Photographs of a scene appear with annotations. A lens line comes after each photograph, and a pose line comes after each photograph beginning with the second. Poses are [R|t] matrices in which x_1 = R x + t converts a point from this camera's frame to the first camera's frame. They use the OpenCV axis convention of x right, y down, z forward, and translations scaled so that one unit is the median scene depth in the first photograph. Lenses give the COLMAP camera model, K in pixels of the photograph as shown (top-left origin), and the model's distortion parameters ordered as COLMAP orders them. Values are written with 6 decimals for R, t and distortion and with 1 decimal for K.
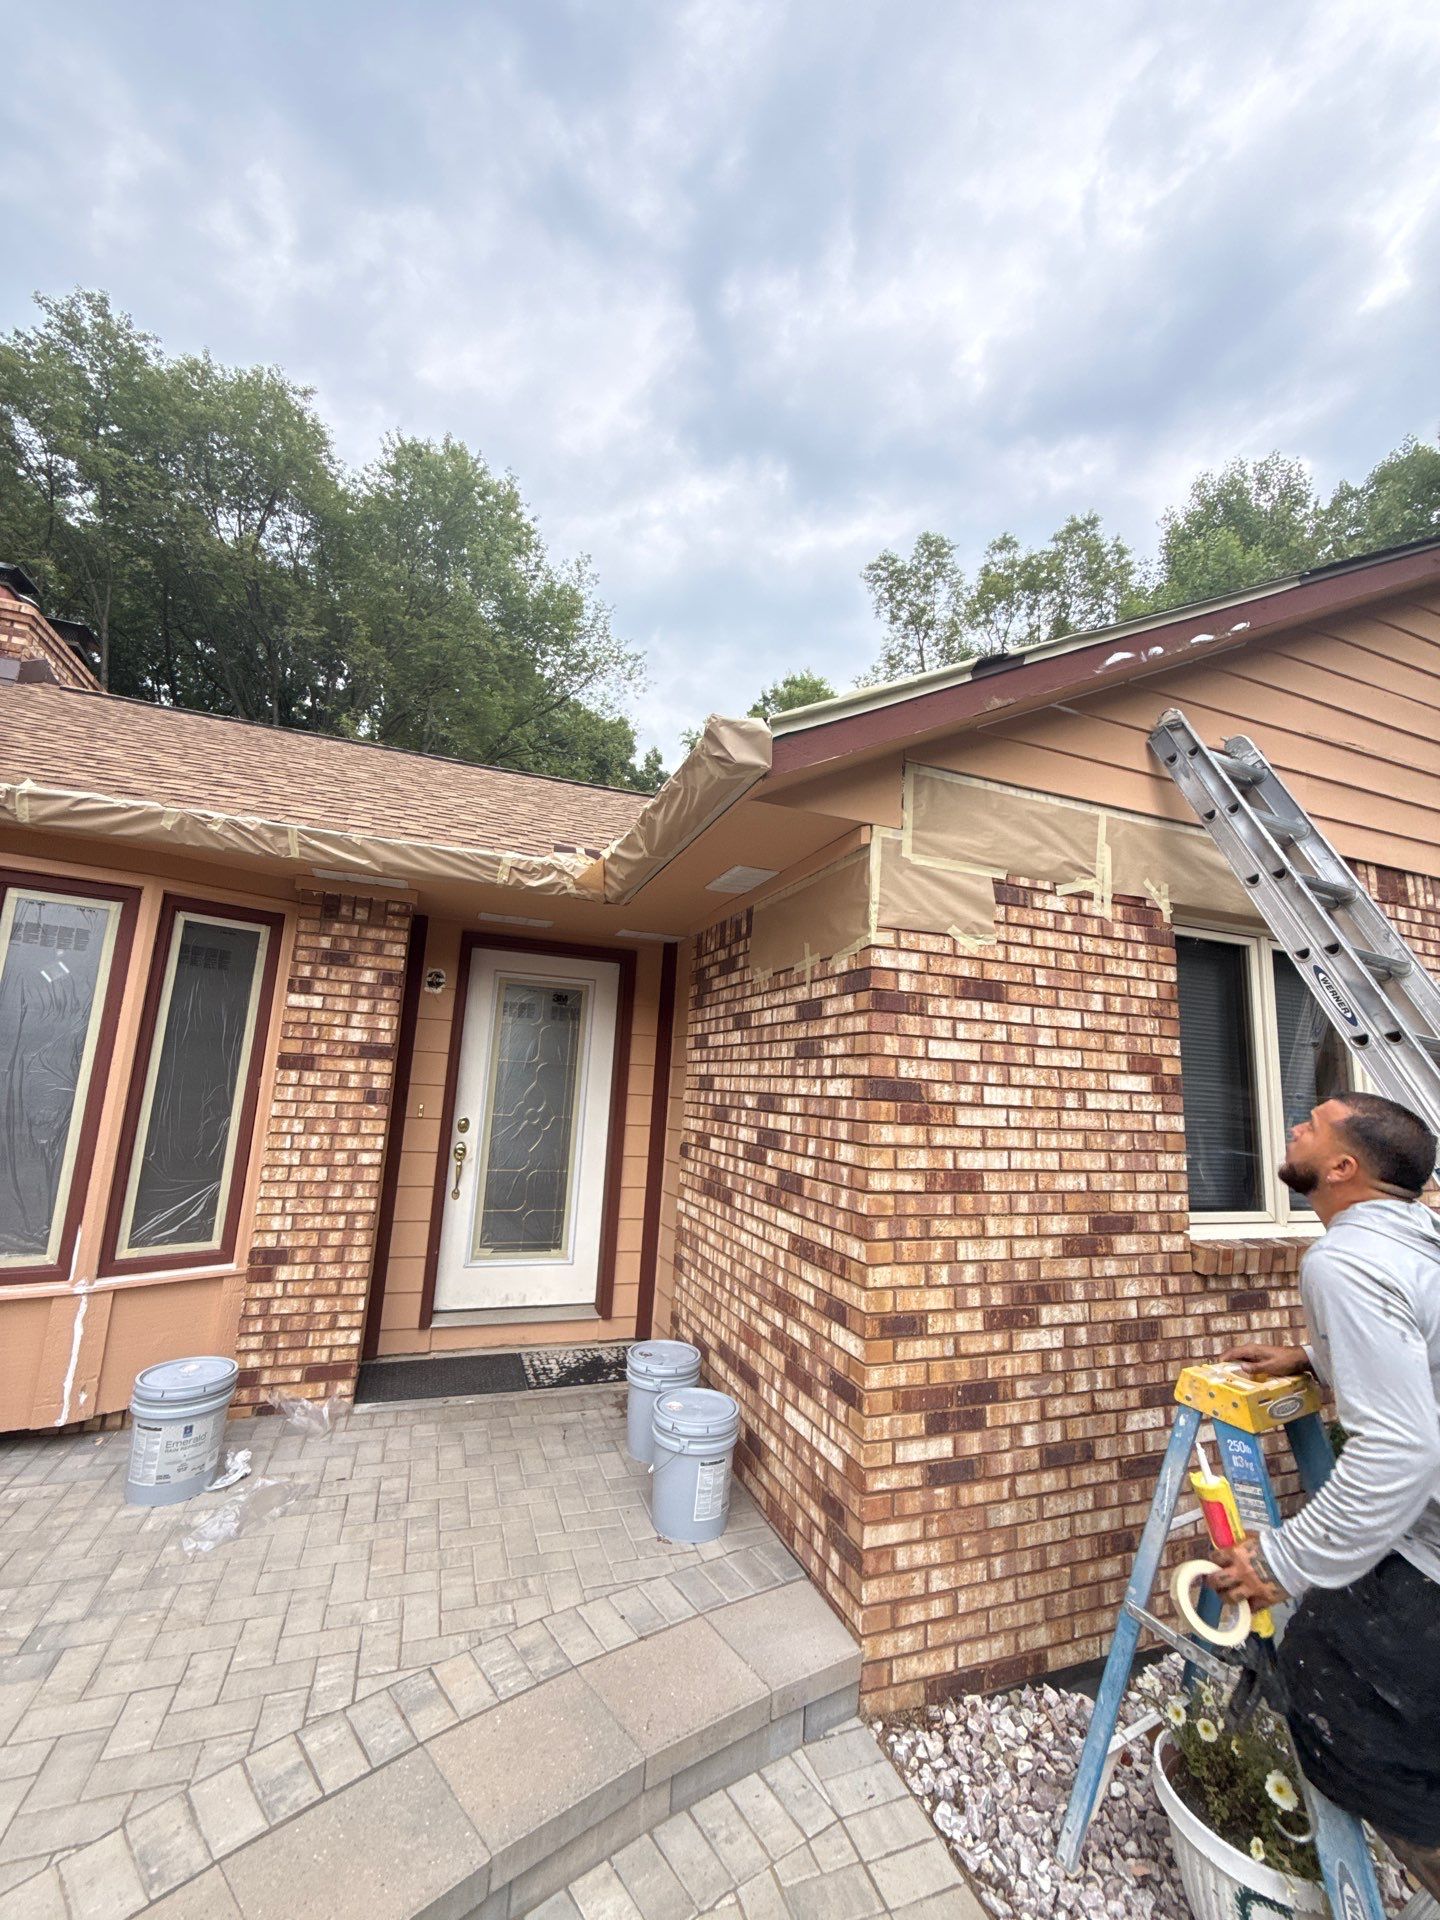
lens RADIAL K [[761.6, 0, 718.3], [0, 761.6, 962.7], [0, 0, 1]] dist [0.001217, -0.000007]
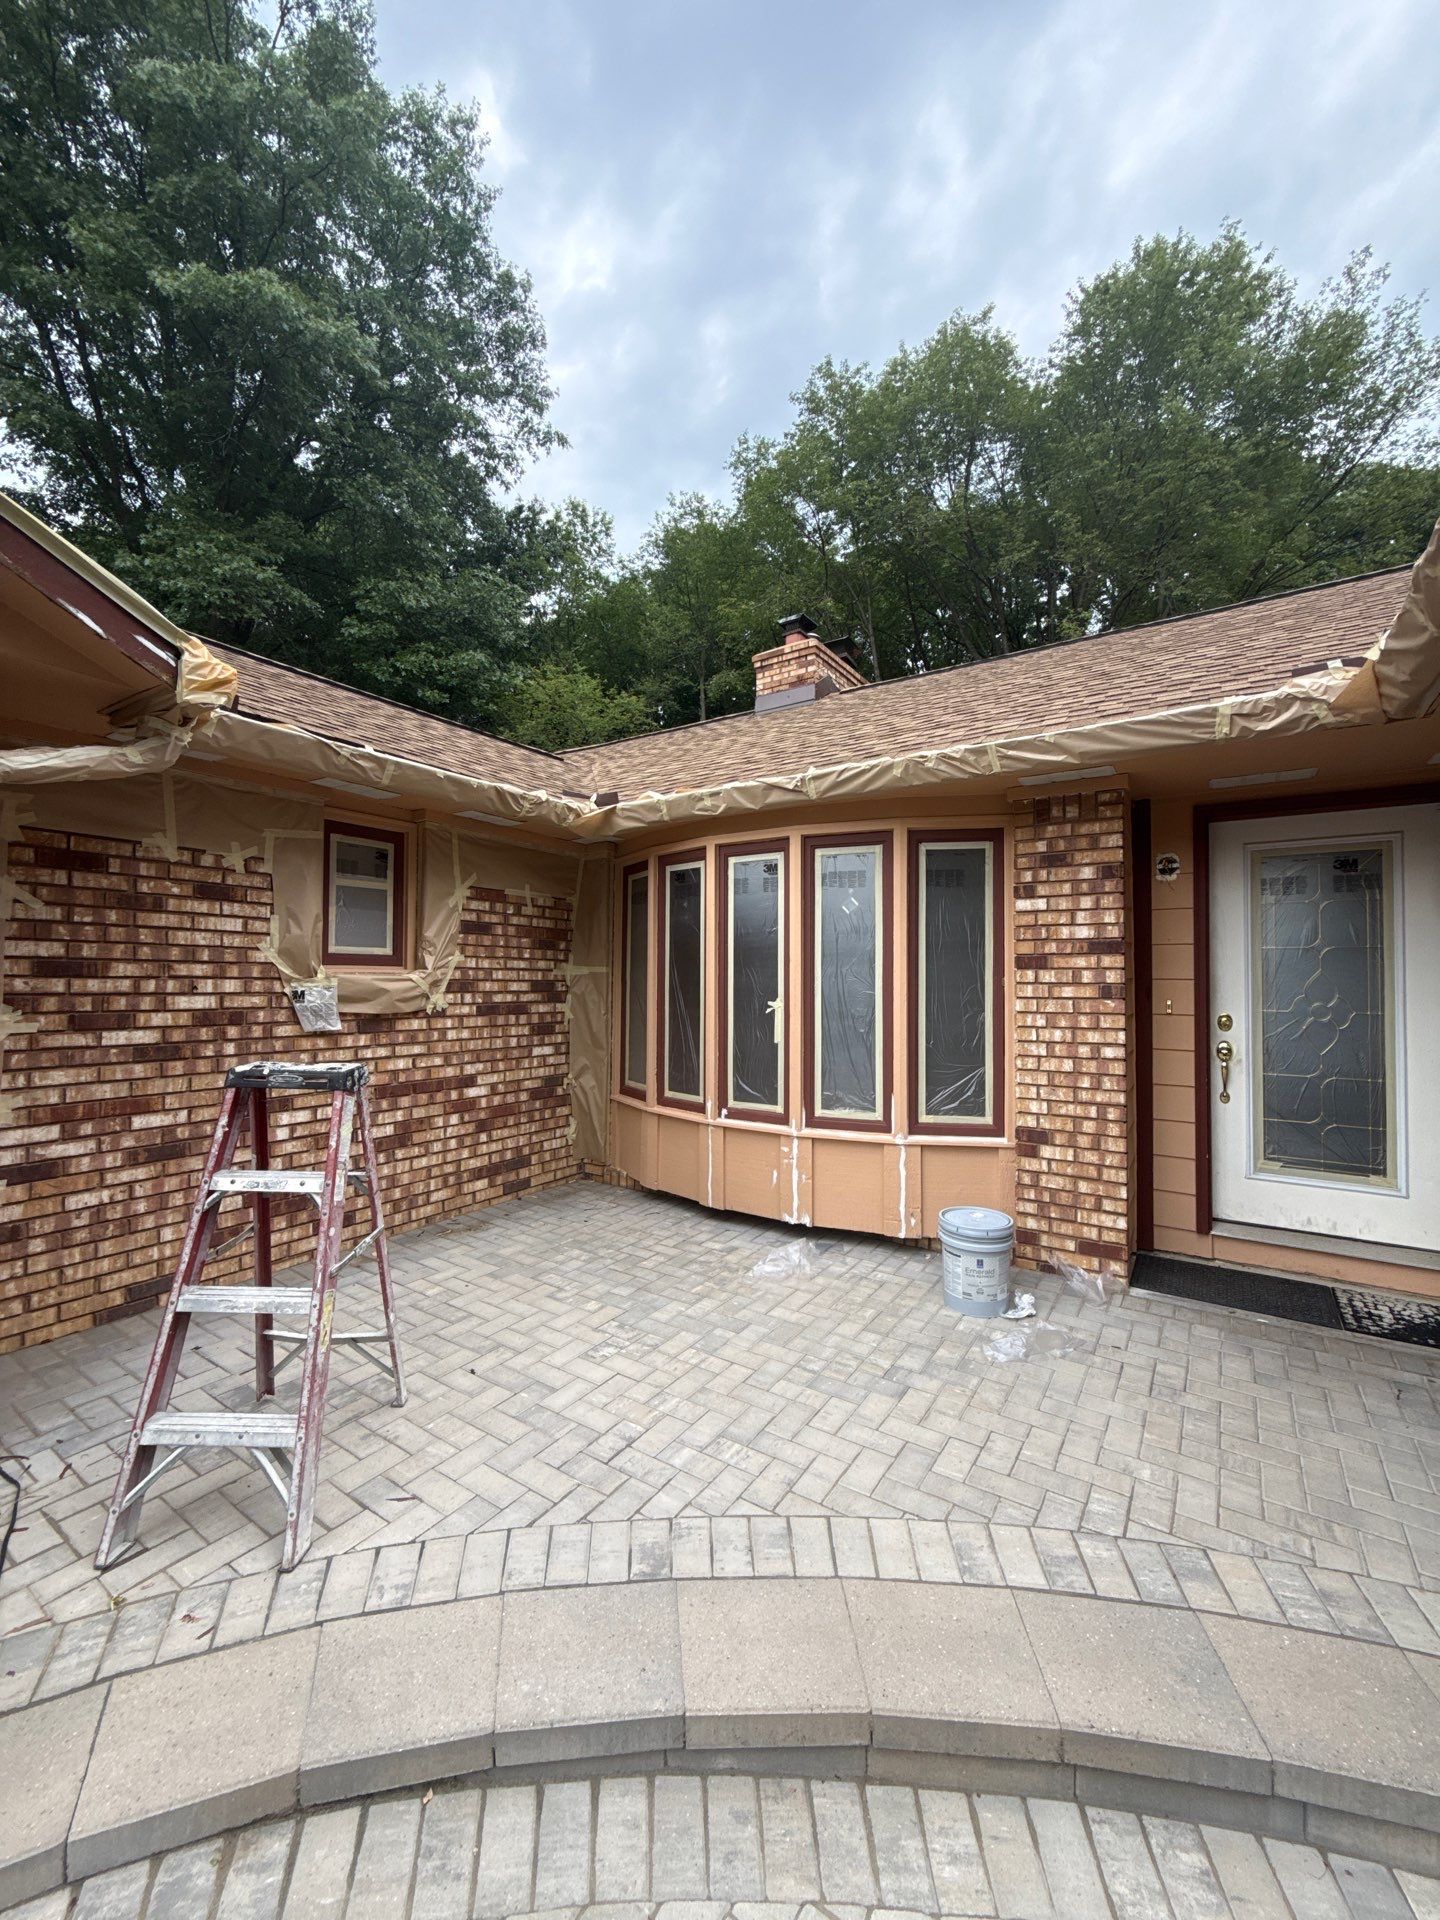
lens RADIAL K [[761.6, 0, 718.6], [0, 761.6, 961.6], [0, 0, 1]] dist [0.001217, -0.000007]
pose [[0.585709, -0.066262, -0.807809, 0.055168], [0.158311, 0.986809, 0.033841, 0.023876], [0.794911, -0.147706, 0.588472, 0.018728]]
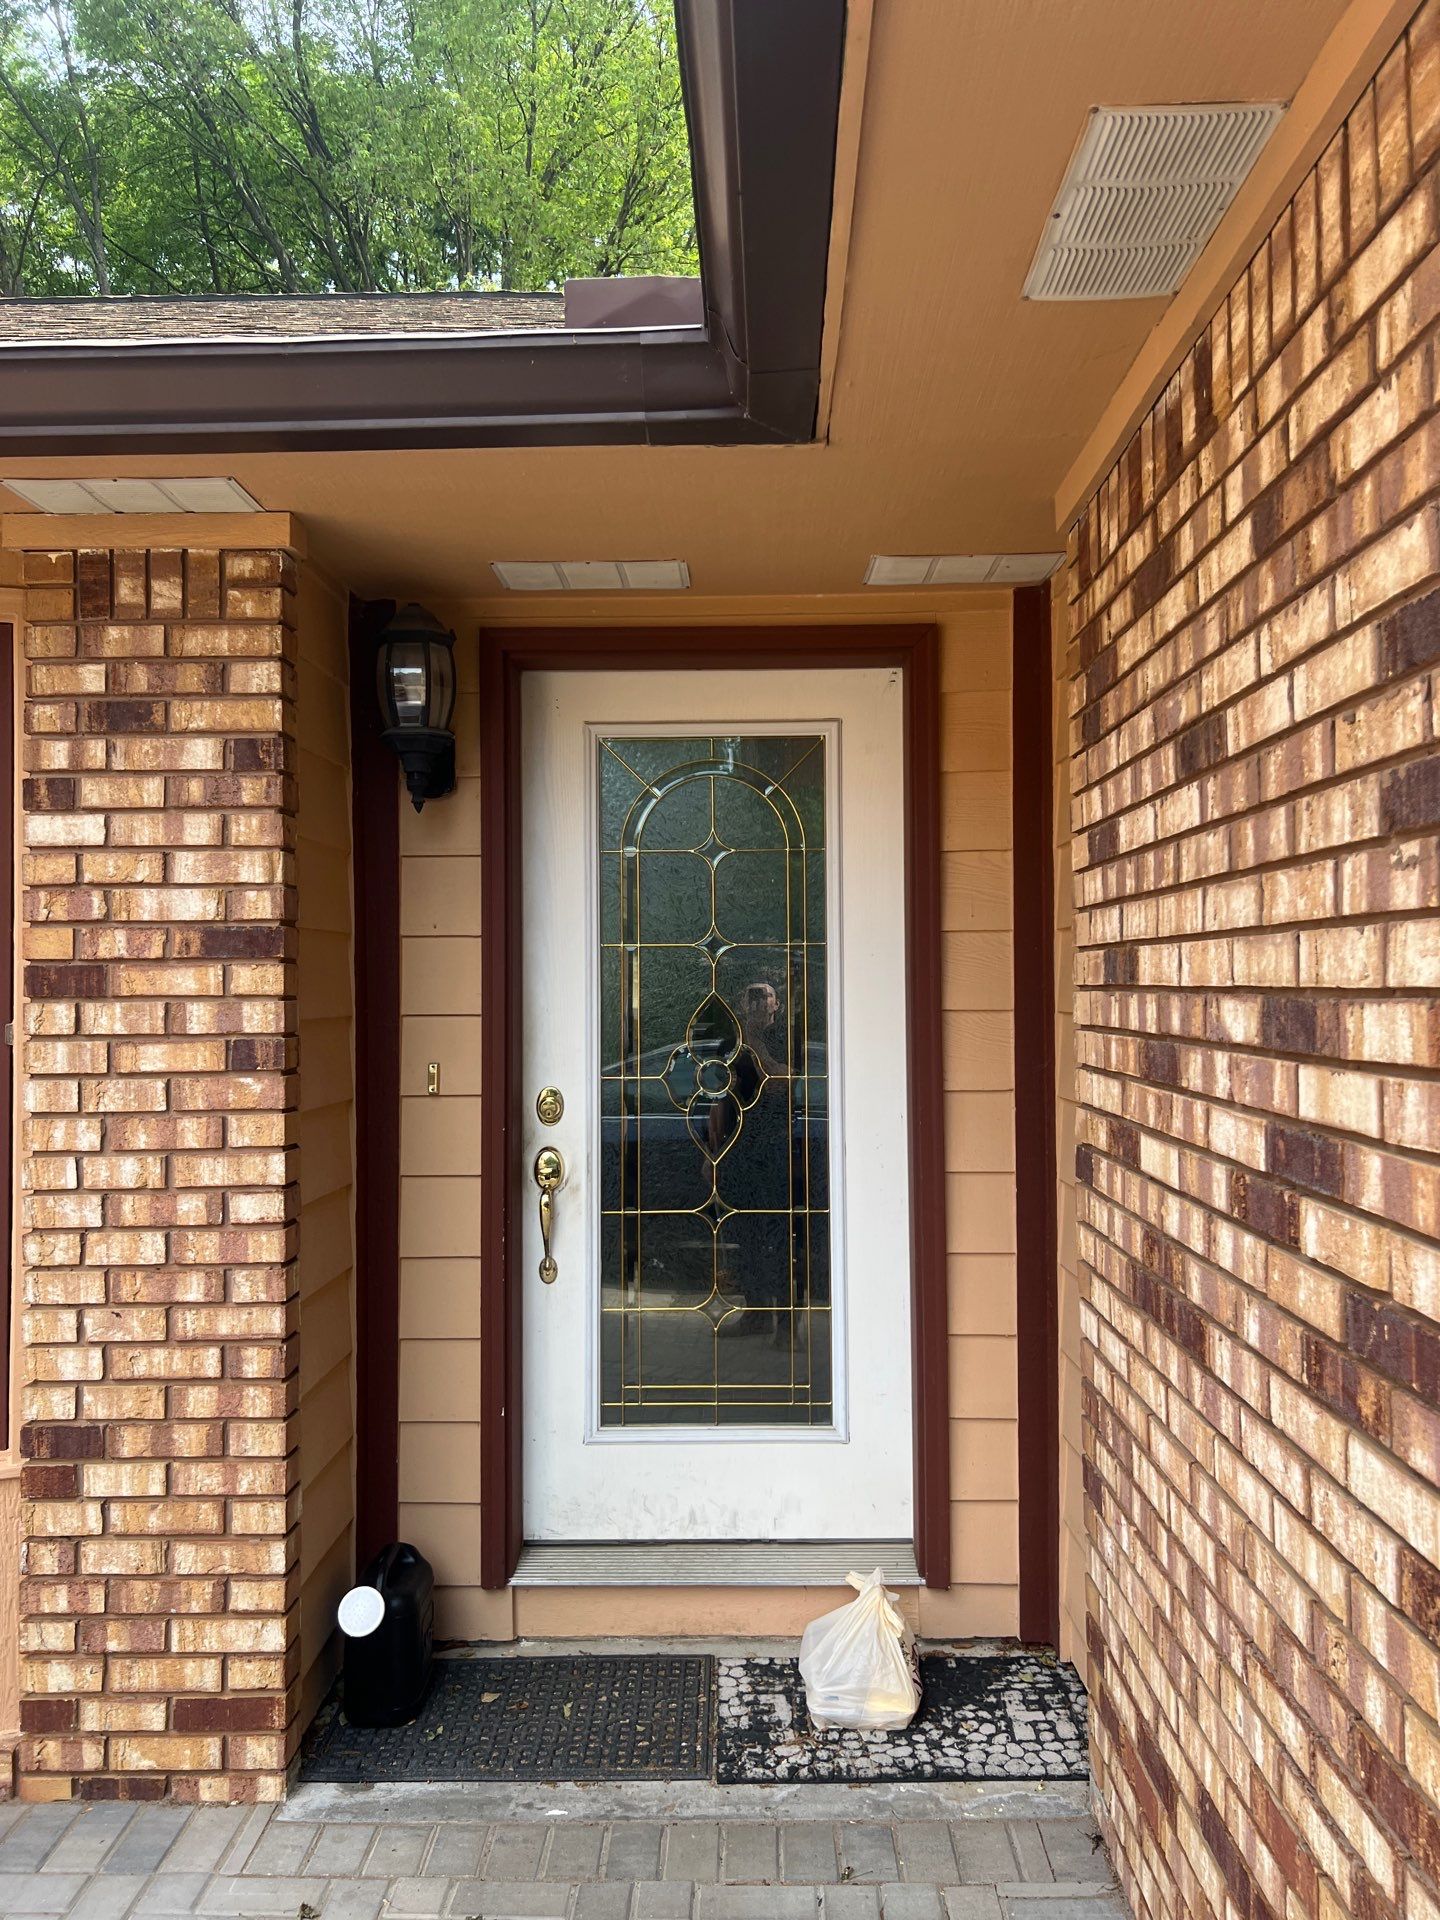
lens RADIAL K [[1468.8, 0, 726.2], [0, 1468.8, 951.2], [0, 0, 1]] dist [0.025847, -0.026286]
pose [[0.927173, -0.068427, -0.368330, 0.063556], [0.116611, 0.987049, 0.110165, 0.069231], [0.356022, -0.145093, 0.923145, 0.402108]]
